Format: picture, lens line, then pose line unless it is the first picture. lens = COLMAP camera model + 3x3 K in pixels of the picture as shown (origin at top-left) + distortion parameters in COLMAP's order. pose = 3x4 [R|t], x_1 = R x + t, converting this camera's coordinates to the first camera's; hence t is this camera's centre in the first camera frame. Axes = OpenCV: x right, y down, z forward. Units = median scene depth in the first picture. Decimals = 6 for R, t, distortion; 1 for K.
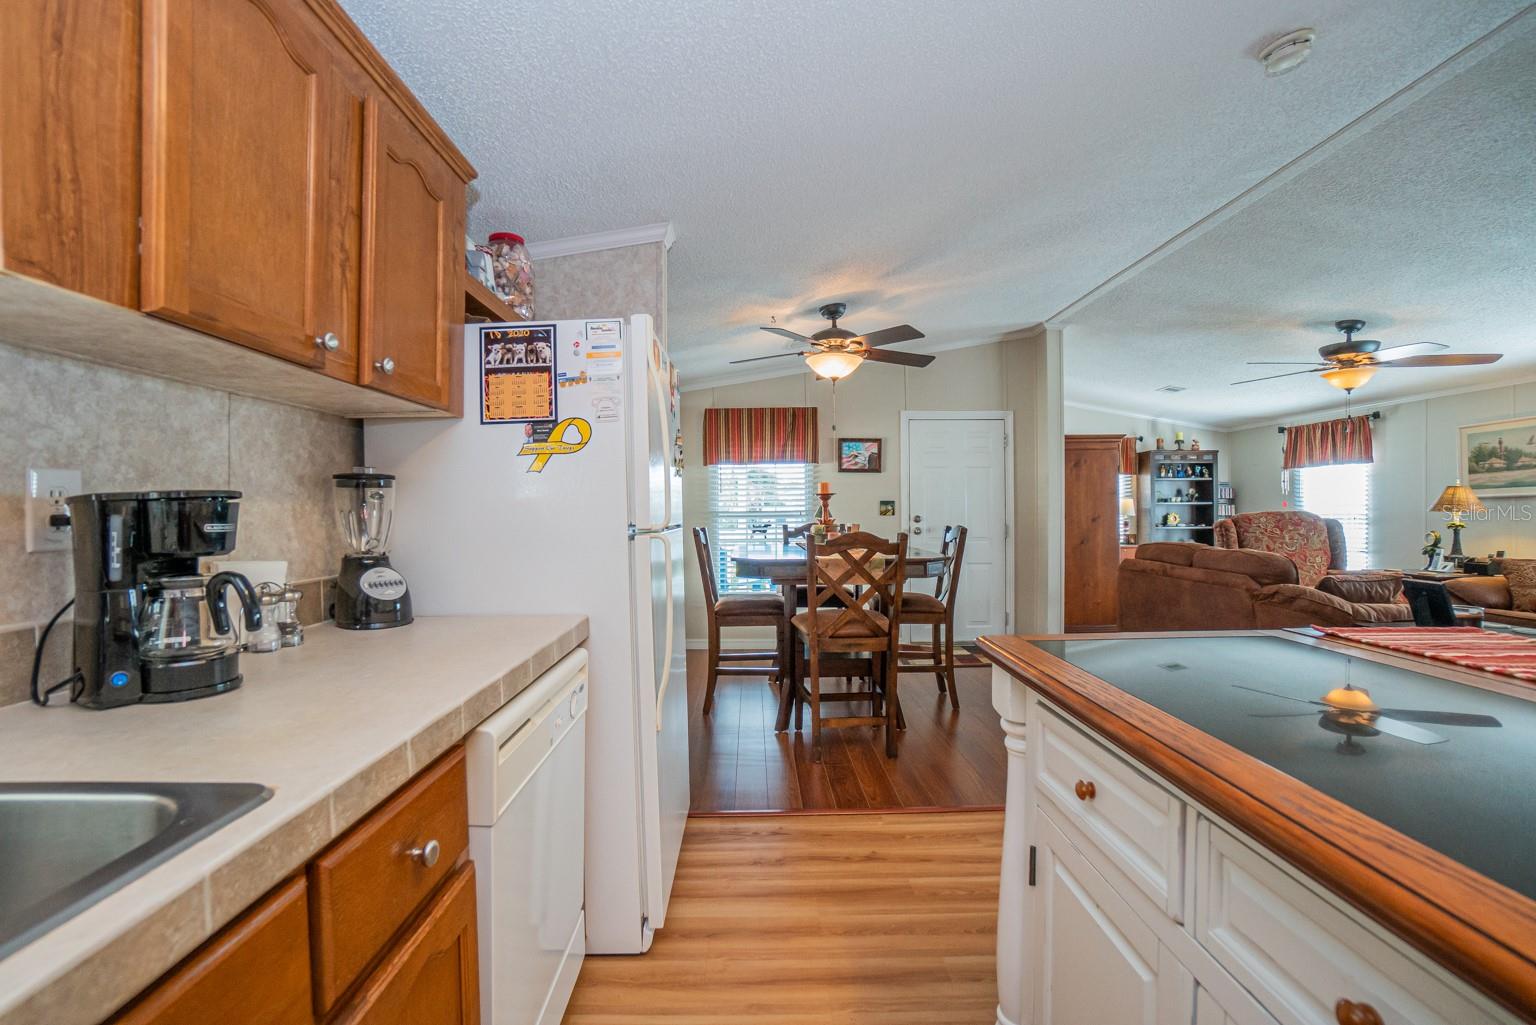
lens RADIAL K [[679.5, 0, 758.1], [0, 679.5, 514.5], [0, 0, 1]] dist [-0.065333, 0.023551]
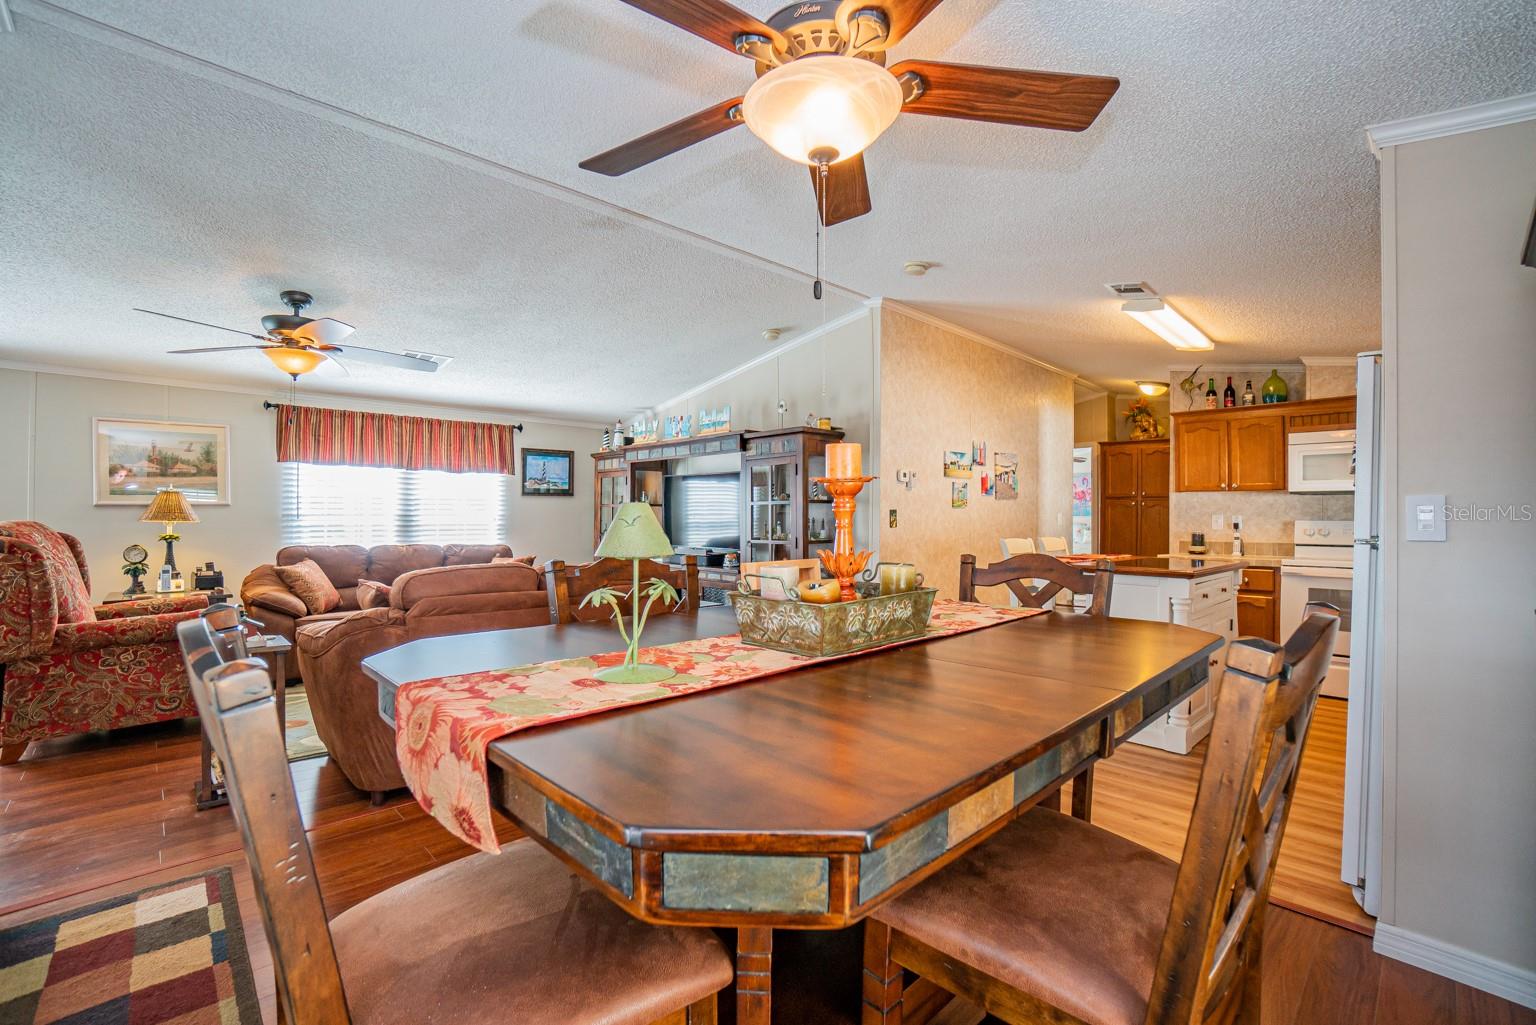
lens RADIAL K [[679.5, 0, 758.1], [0, 679.5, 514.5], [0, 0, 1]] dist [-0.065333, 0.023551]
pose [[-0.681378, 0.004453, 0.731918, -0.089240], [0.003687, 0.999990, -0.002652, -0.007502], [-0.731922, 0.000891, -0.681387, 0.918066]]
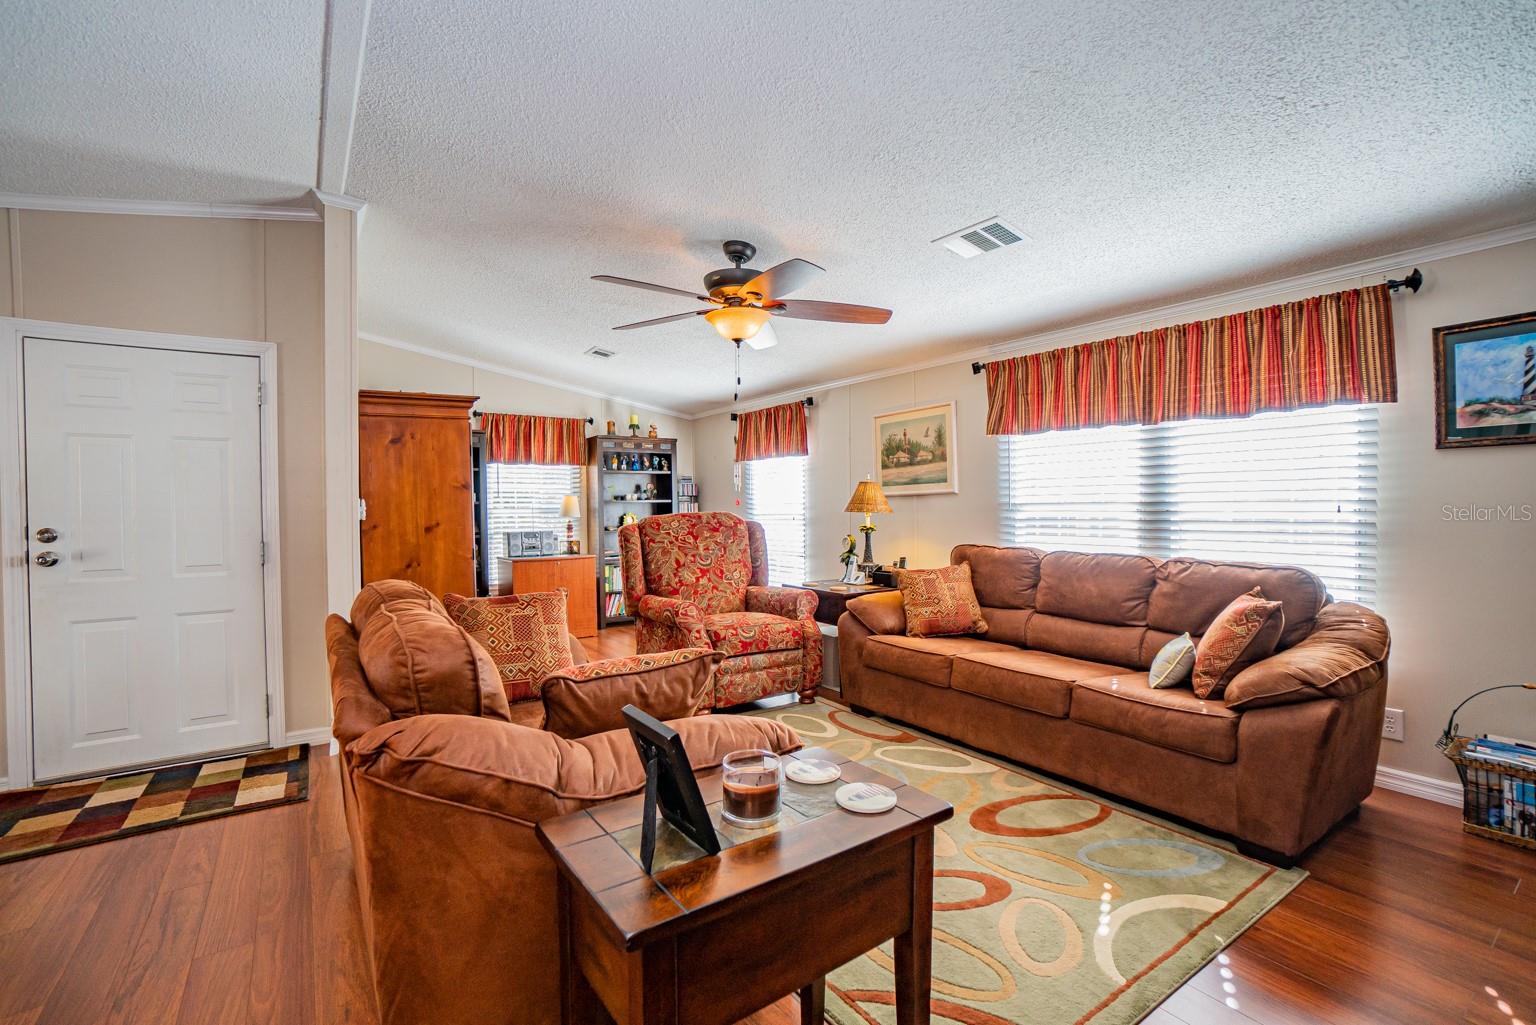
lens RADIAL K [[679.5, 0, 758.1], [0, 679.5, 514.5], [0, 0, 1]] dist [-0.065333, 0.023551]
pose [[0.828526, -0.011378, 0.559835, 0.412549], [0.008538, 0.999934, 0.007686, -0.008101], [-0.559885, -0.001588, 0.828569, 0.309165]]
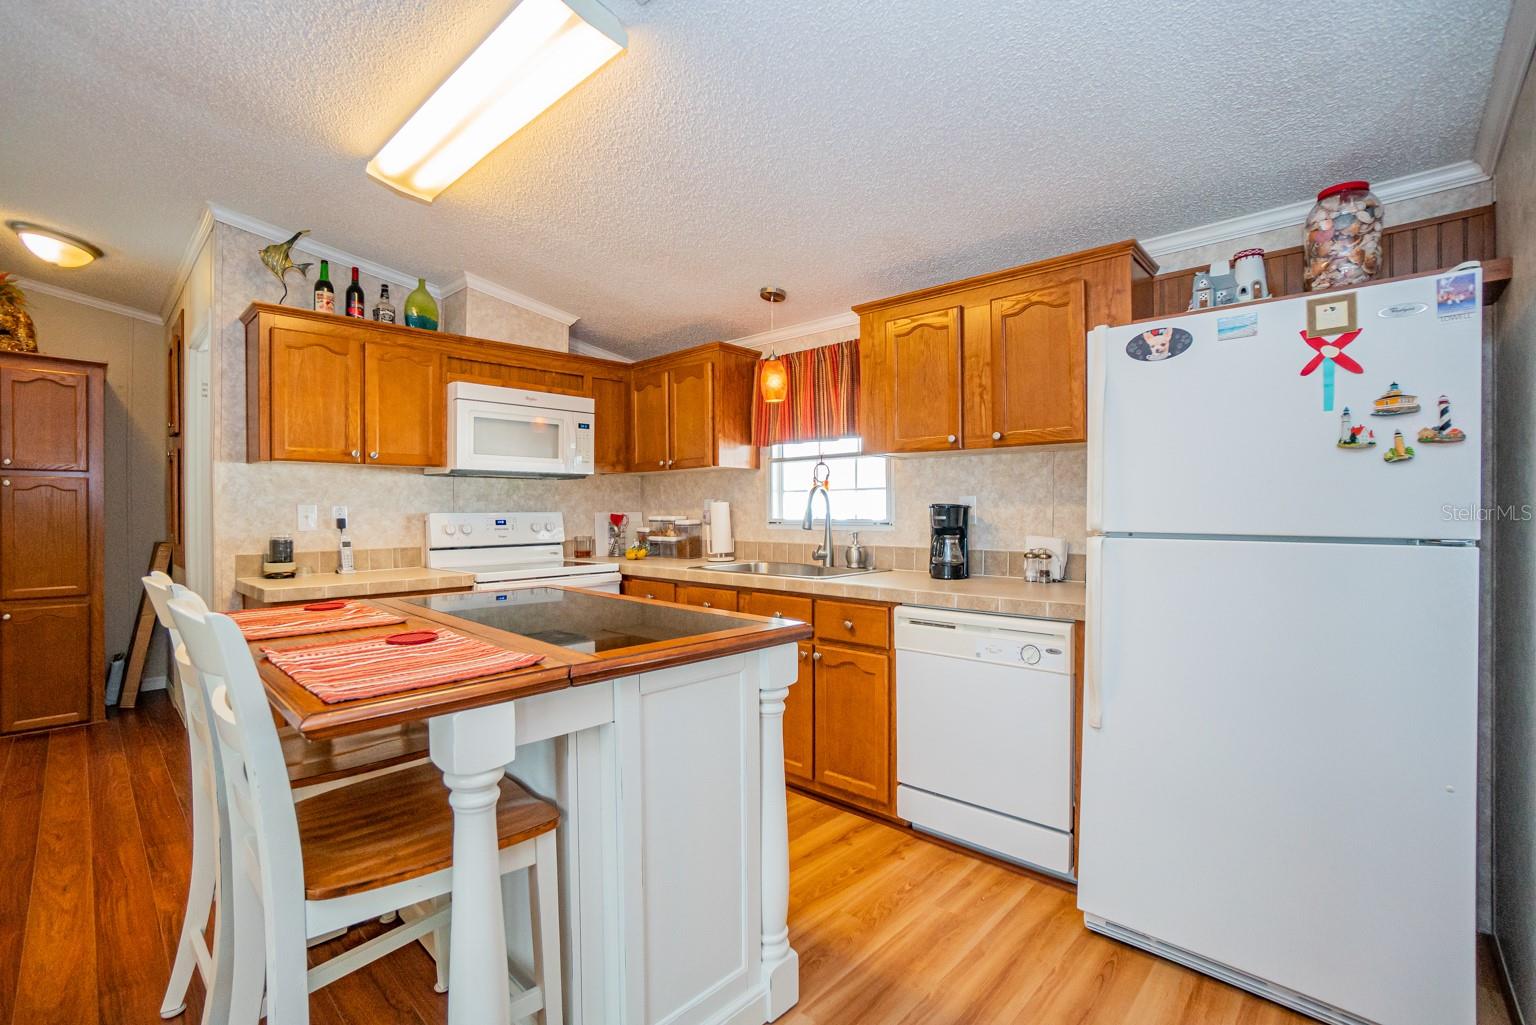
lens RADIAL K [[679.5, 0, 758.1], [0, 679.5, 514.5], [0, 0, 1]] dist [-0.065333, 0.023551]
pose [[-0.696025, 0.016492, -0.717829, 0.295626], [0.003181, 0.999797, 0.019887, -0.008956], [0.718011, 0.011559, -0.695936, 0.419323]]
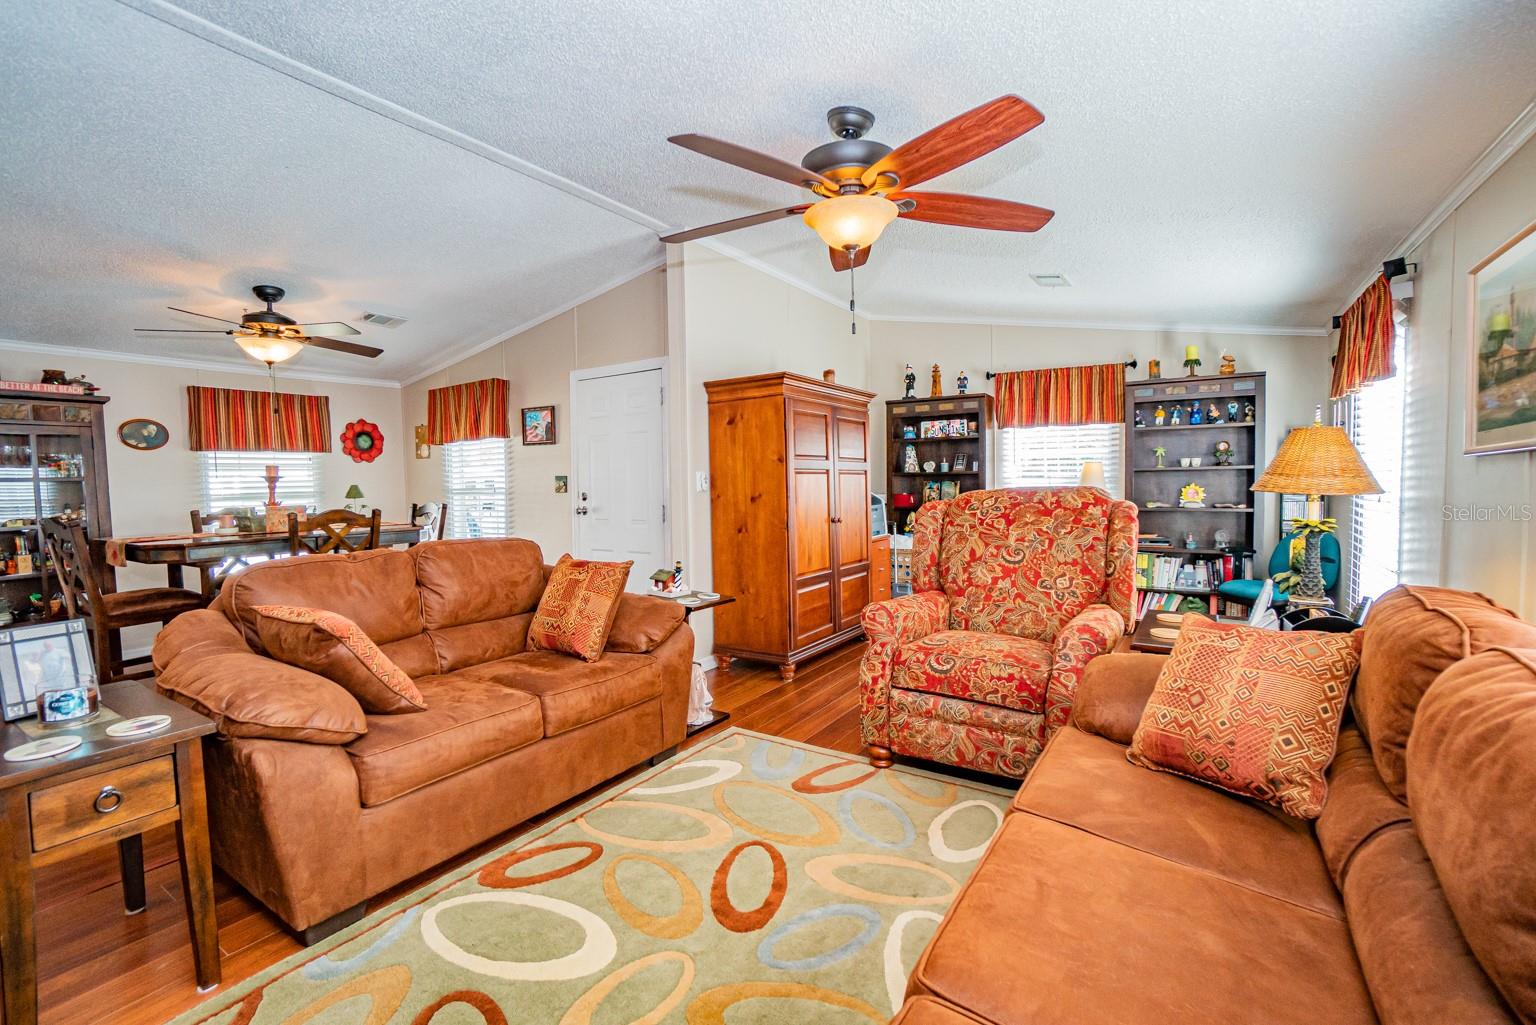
lens RADIAL K [[679.5, 0, 758.1], [0, 679.5, 514.5], [0, 0, 1]] dist [-0.065333, 0.023551]
pose [[0.829550, 0.020616, -0.558052, 0.916520], [0.009051, 0.998691, 0.050348, -0.012245], [0.558360, -0.046817, 0.828277, 0.421080]]
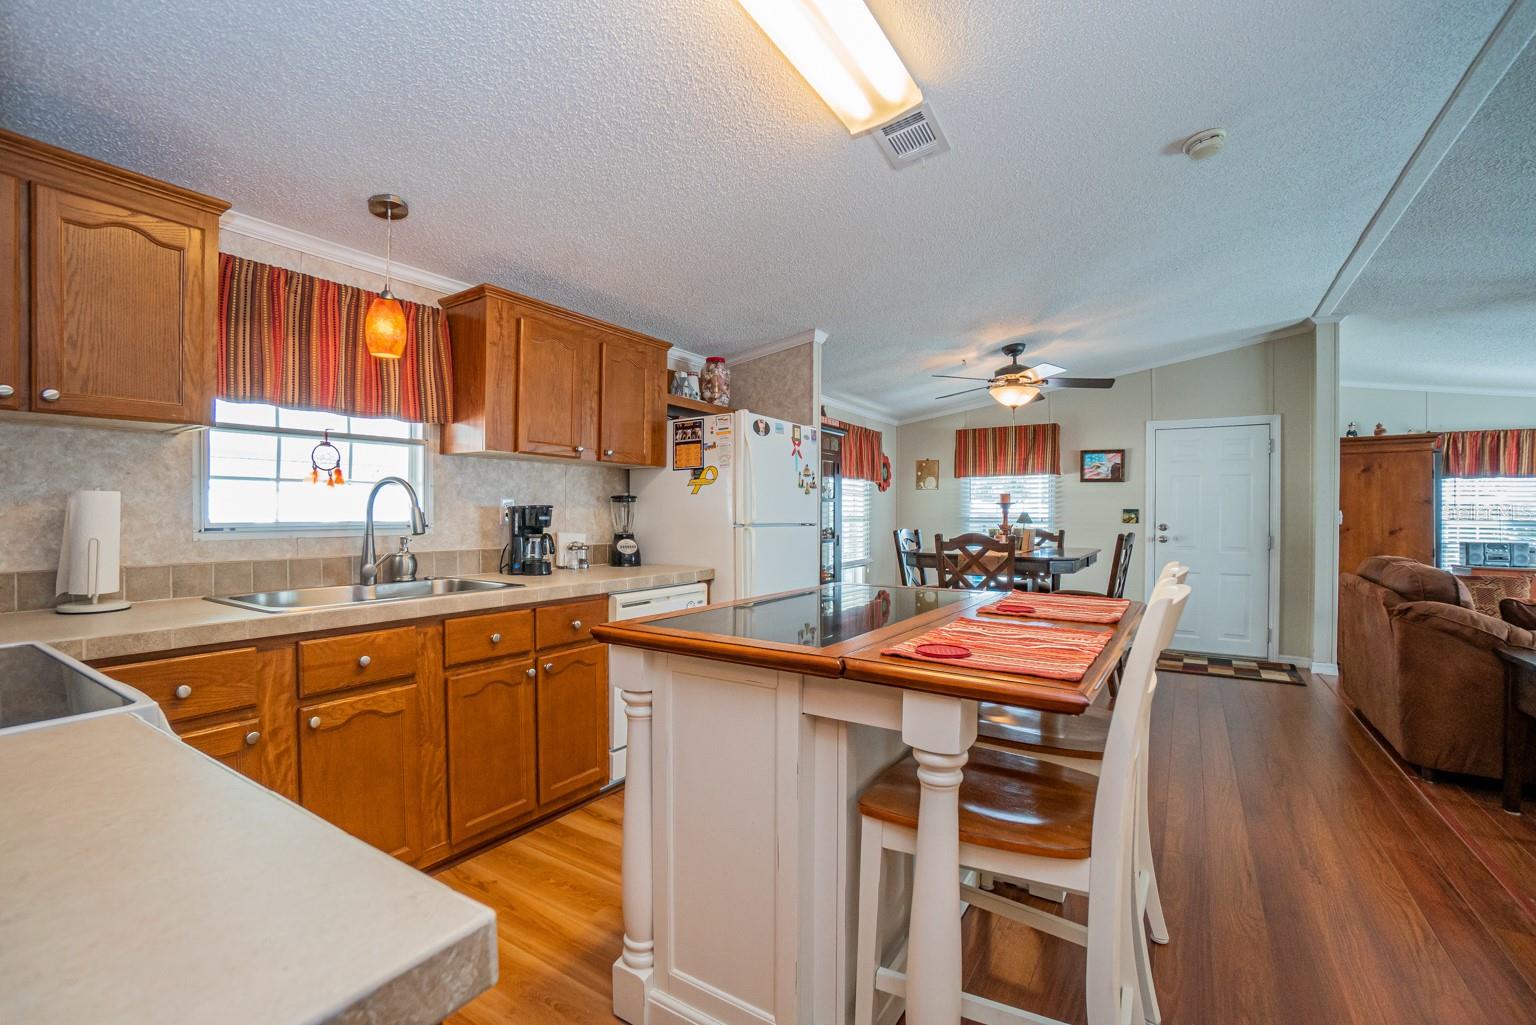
lens RADIAL K [[679.5, 0, 758.1], [0, 679.5, 514.5], [0, 0, 1]] dist [-0.065333, 0.023551]
pose [[0.835144, 0.012131, -0.549897, 0.281925], [-0.015821, 0.999873, -0.001971, -0.000869], [0.549804, 0.010346, 0.835230, -0.170316]]
